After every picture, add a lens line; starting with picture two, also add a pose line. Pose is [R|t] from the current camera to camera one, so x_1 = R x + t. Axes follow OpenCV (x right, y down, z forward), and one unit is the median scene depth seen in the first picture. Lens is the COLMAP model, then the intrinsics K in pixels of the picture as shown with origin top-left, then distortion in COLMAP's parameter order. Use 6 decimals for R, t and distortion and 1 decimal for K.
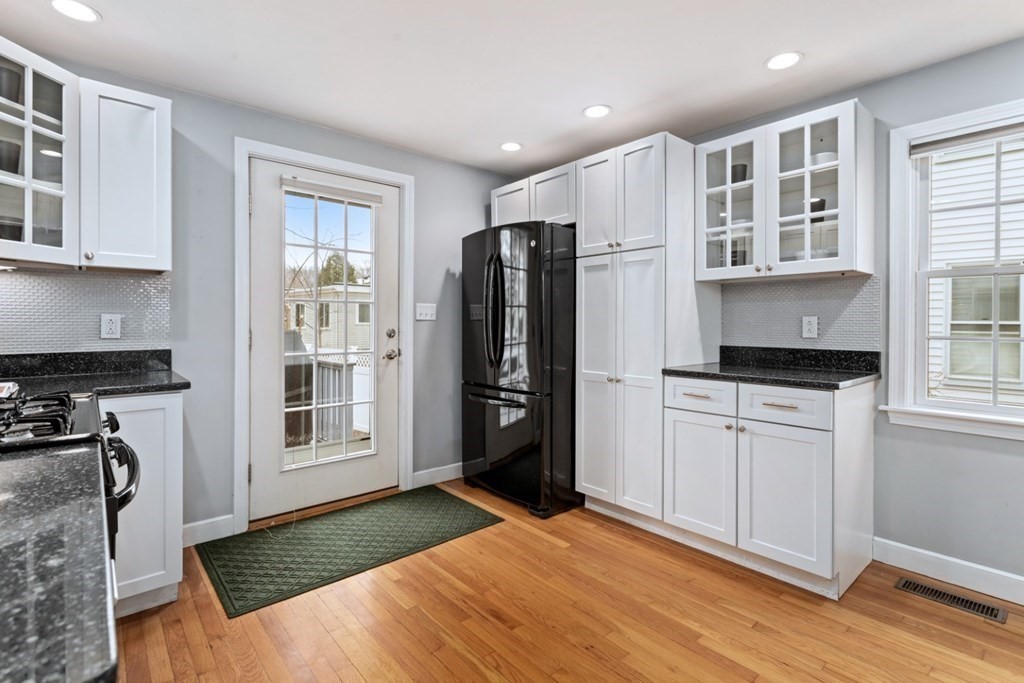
lens RADIAL K [[491.2, 0, 511.0], [0, 491.2, 324.1], [0, 0, 1]] dist [-0.002018, -0.000084]
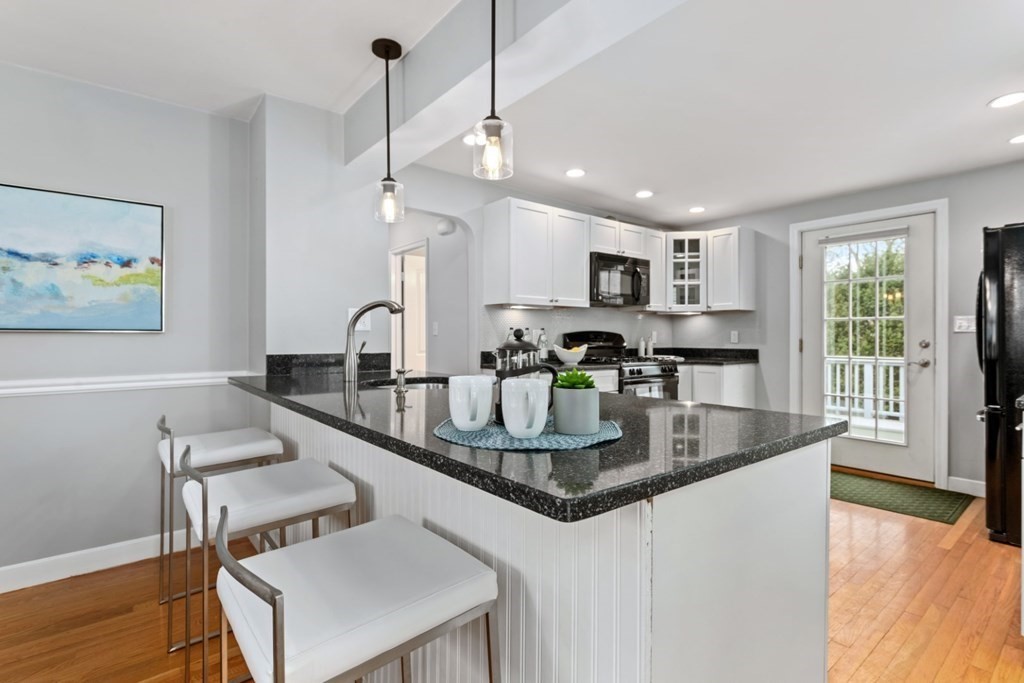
lens RADIAL K [[487.4, 0, 529.8], [0, 487.4, 338.2], [0, 0, 1]] dist [-0.001972, 0.000382]
pose [[-0.006831, -0.001661, -0.999975, 1.176293], [-0.005769, 0.999982, -0.001621, 0.015703], [0.999960, 0.005758, -0.006841, 0.130687]]
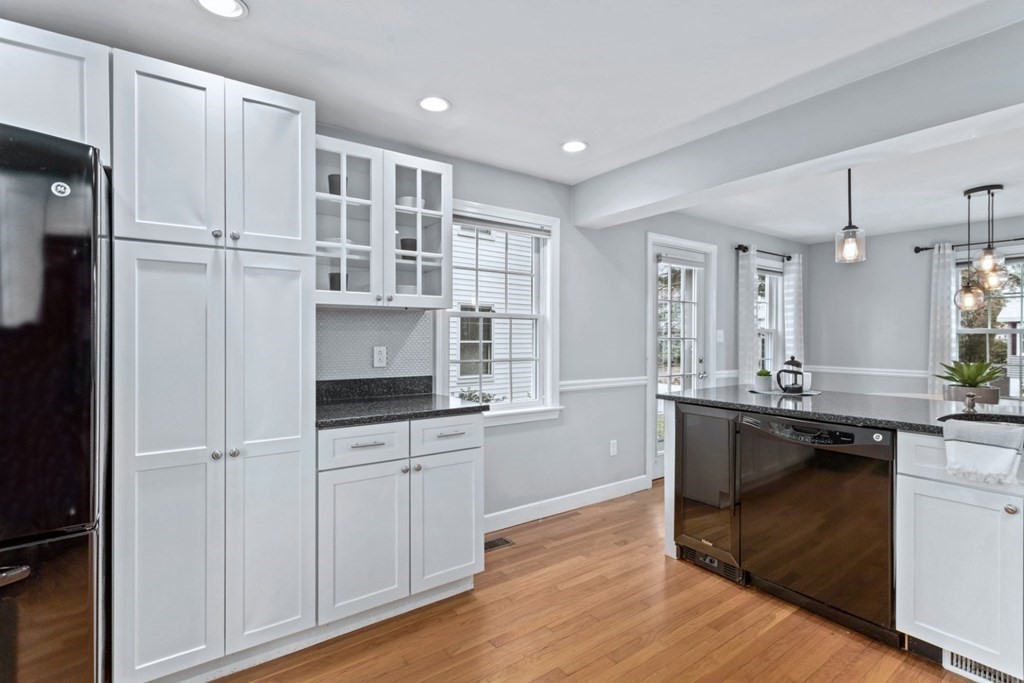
lens RADIAL K [[487.4, 0, 529.8], [0, 487.4, 338.2], [0, 0, 1]] dist [-0.001972, 0.000382]
pose [[0.078068, -0.004191, 0.996939, -0.411359], [0.002000, 0.999990, 0.004047, -0.038203], [-0.996946, 0.001678, 0.078076, 0.637489]]
